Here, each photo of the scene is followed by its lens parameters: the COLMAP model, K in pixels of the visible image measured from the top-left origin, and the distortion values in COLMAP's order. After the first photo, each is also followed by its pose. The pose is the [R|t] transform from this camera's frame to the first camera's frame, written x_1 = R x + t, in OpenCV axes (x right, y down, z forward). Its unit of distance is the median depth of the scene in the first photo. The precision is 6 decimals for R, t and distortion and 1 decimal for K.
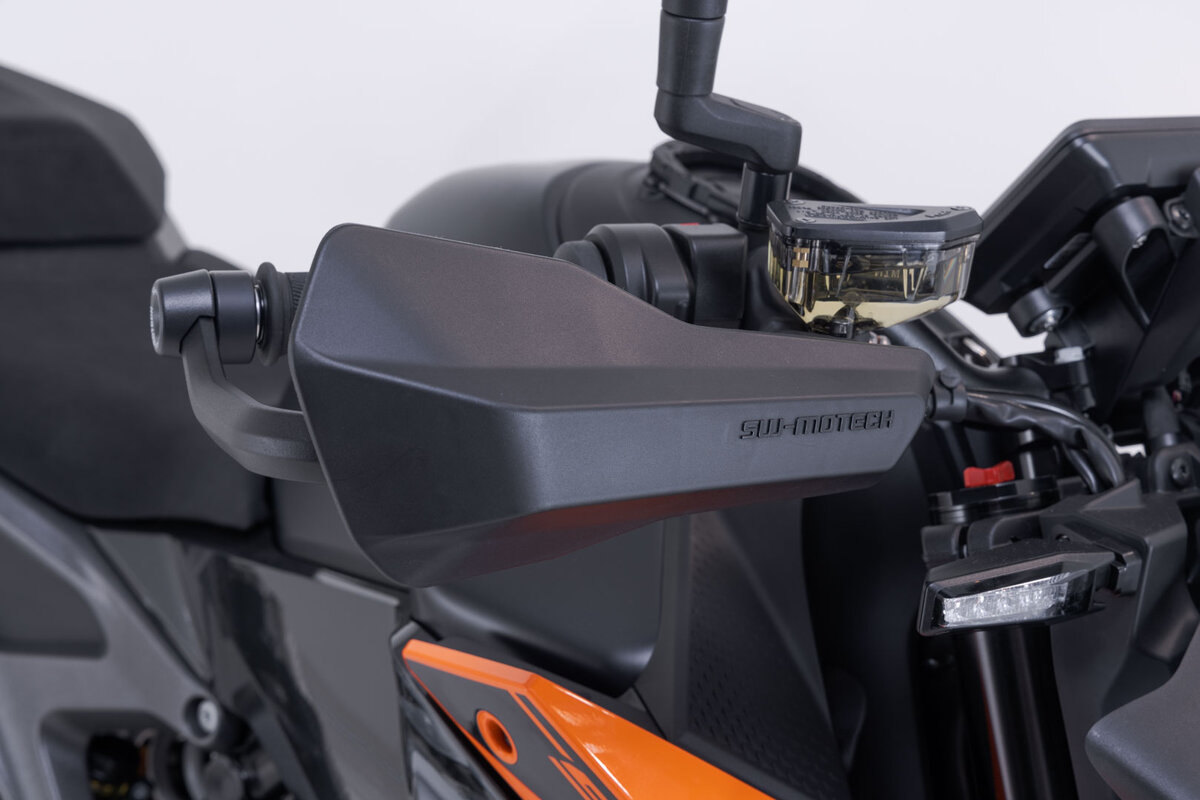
lens RADIAL K [[2495.8, 0, 599.0], [0, 2495.8, 399.5], [0, 0, 1]] dist [0.042187, 0.462917]
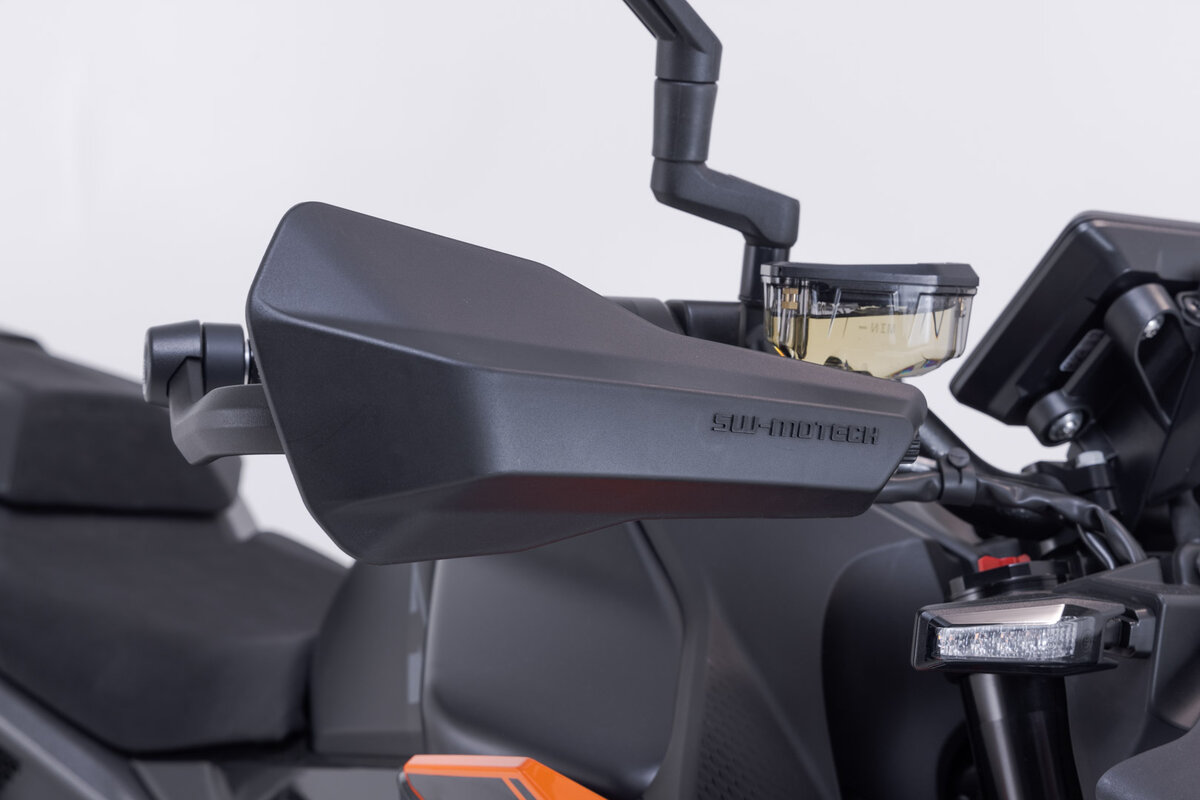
lens RADIAL K [[2495.8, 0, 599.0], [0, 2495.8, 399.5], [0, 0, 1]] dist [0.042187, 0.462917]
pose [[0.998100, -0.006153, -0.061310, 0.061054], [-0.006701, 0.978263, -0.207261, 0.174511], [0.061252, 0.207278, 0.976363, 0.033776]]
